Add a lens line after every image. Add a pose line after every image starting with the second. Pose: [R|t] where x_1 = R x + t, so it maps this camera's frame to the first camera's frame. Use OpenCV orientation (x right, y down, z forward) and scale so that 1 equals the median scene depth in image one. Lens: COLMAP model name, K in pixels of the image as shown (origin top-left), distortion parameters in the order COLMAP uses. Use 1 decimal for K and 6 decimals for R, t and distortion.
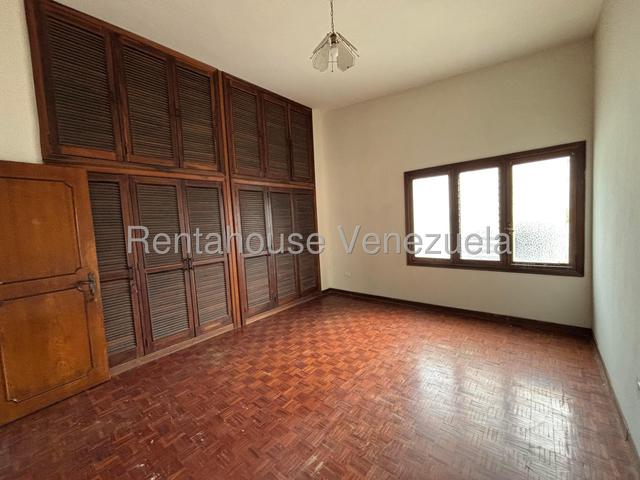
lens RADIAL K [[262.6, 0, 318.2], [0, 262.6, 235.5], [0, 0, 1]] dist [0.001653, 0.000023]
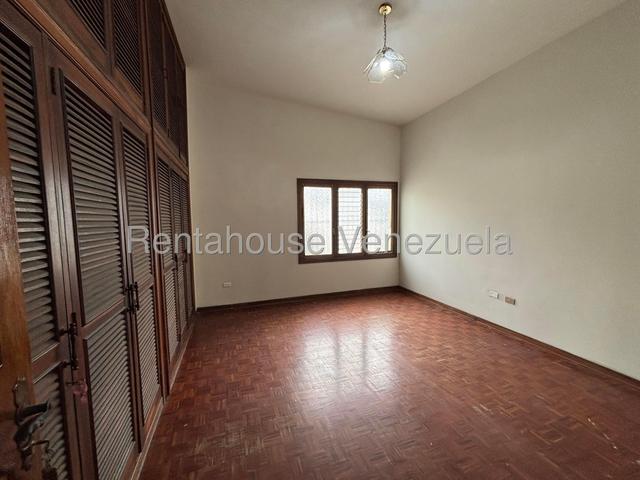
lens RADIAL K [[262.6, 0, 320.2], [0, 262.6, 234.7], [0, 0, 1]] dist [0.001653, 0.000023]
pose [[0.504051, 0.000511, 0.863674, -0.629707], [0.031223, 0.999335, -0.018813, 0.017256], [-0.863109, 0.036449, 0.503700, 0.426472]]
